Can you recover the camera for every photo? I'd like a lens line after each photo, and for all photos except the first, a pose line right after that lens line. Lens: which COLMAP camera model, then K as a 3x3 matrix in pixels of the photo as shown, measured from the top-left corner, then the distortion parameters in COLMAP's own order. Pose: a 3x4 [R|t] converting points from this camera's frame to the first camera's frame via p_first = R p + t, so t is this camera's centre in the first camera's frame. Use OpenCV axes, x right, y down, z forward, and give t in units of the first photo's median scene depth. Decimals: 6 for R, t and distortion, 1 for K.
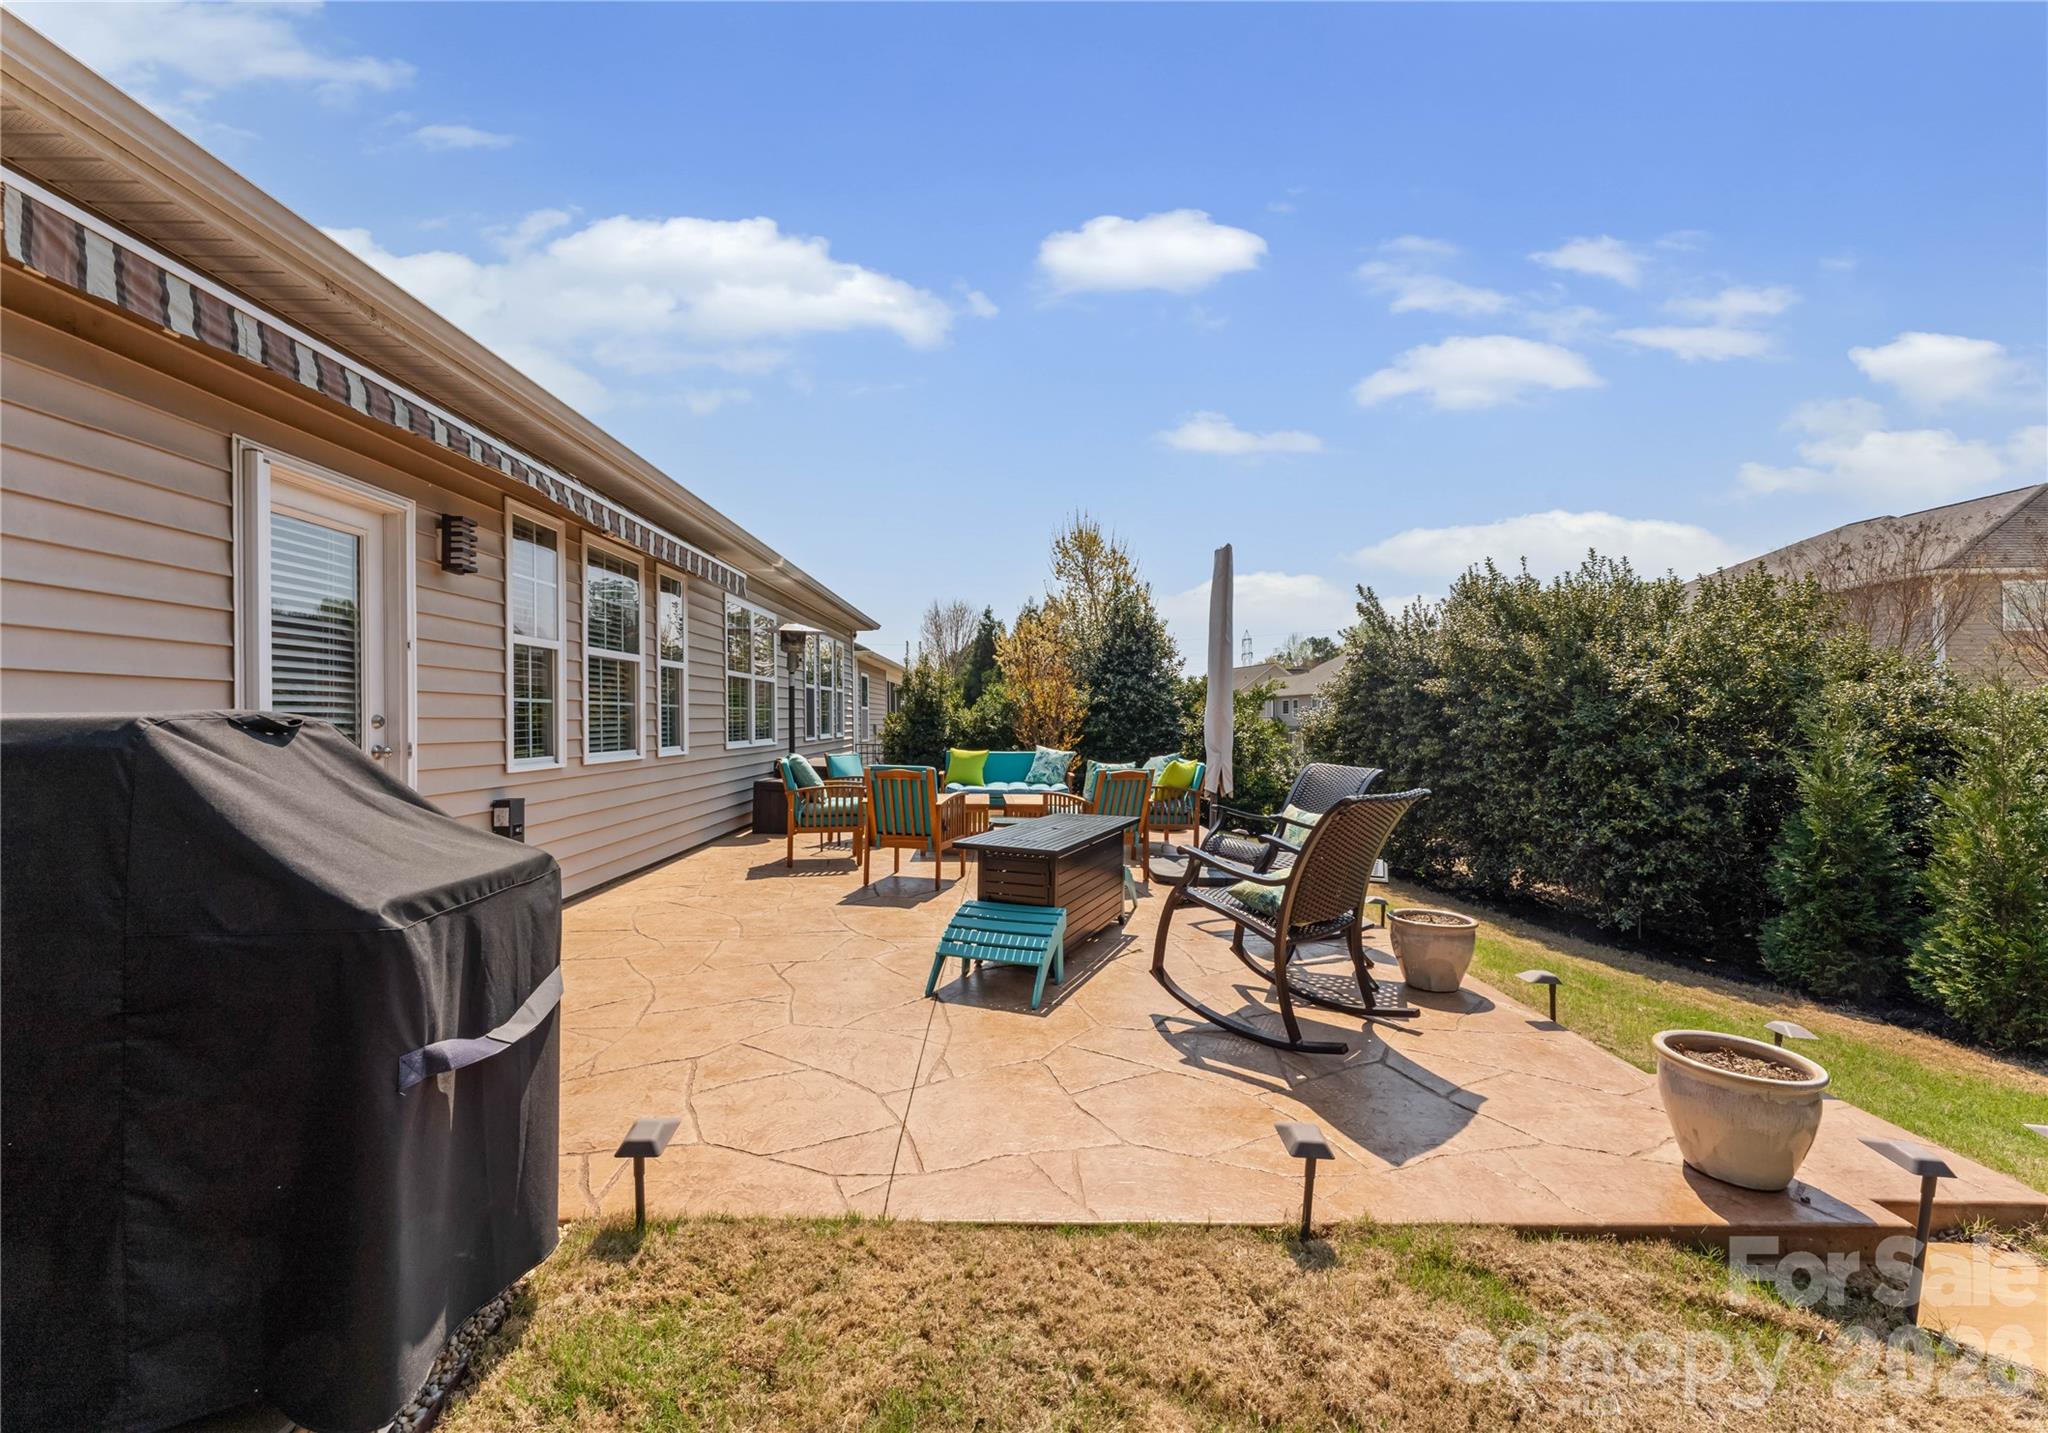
lens RADIAL K [[869.0, 0, 1016.3], [0, 869.0, 720.7], [0, 0, 1]] dist [0.000670, -0.000133]
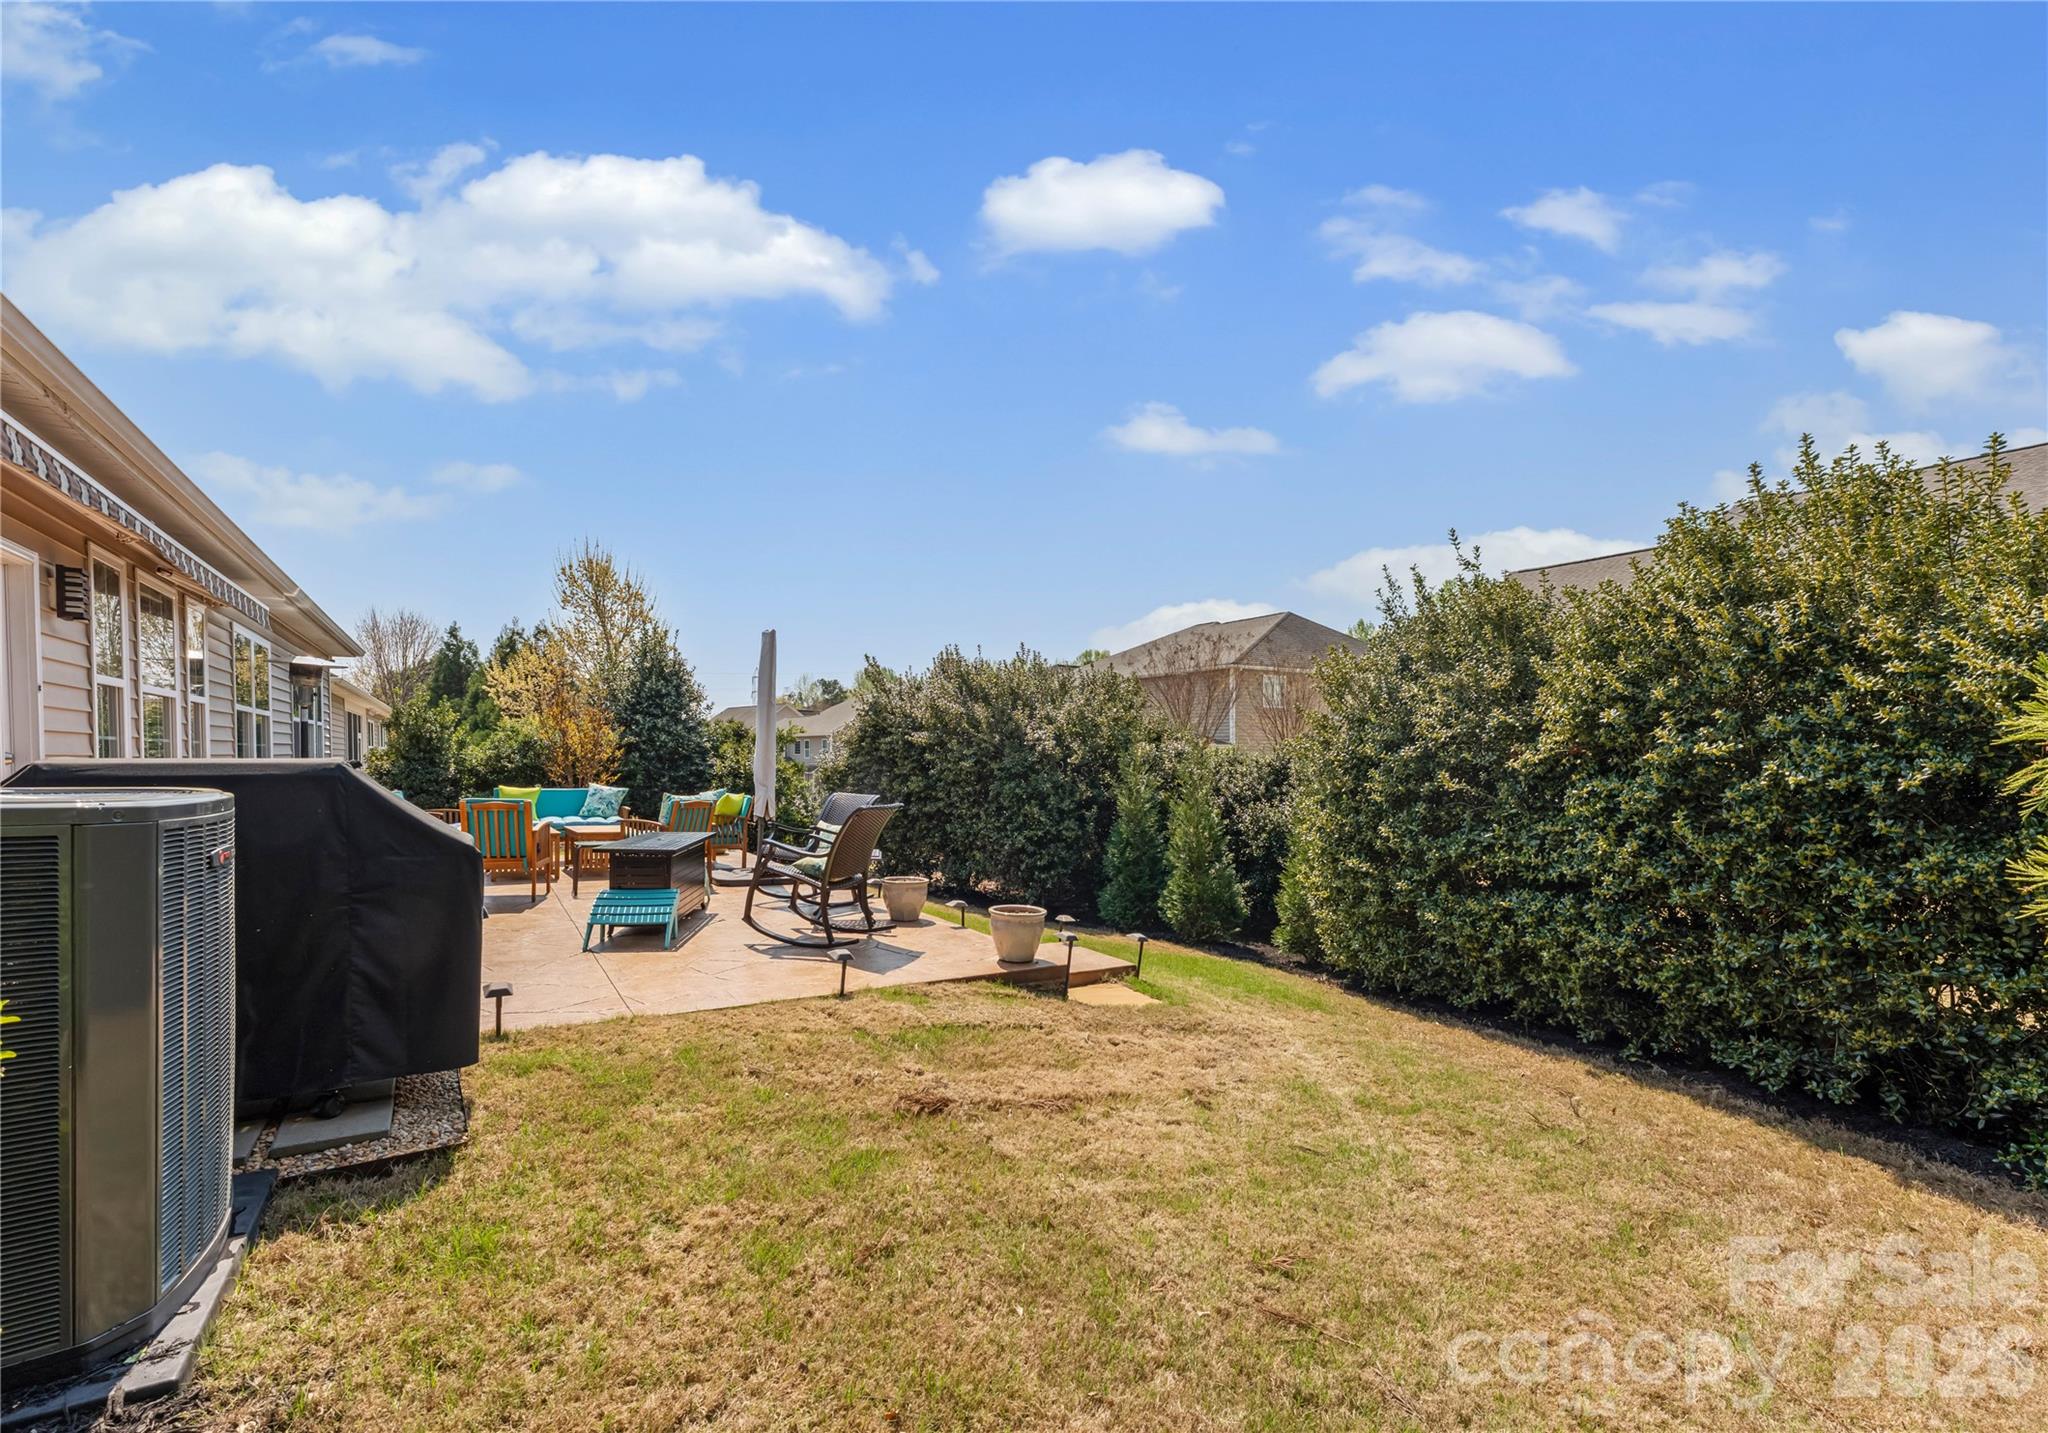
lens RADIAL K [[894.1, 0, 1031.0], [0, 894.1, 788.4], [0, 0, 1]] dist [0.001462, 0.000023]
pose [[0.847777, -0.005903, 0.530320, -0.114079], [-0.010877, 0.999534, 0.028514, -0.003310], [-0.530241, -0.029942, 0.847318, -0.288009]]
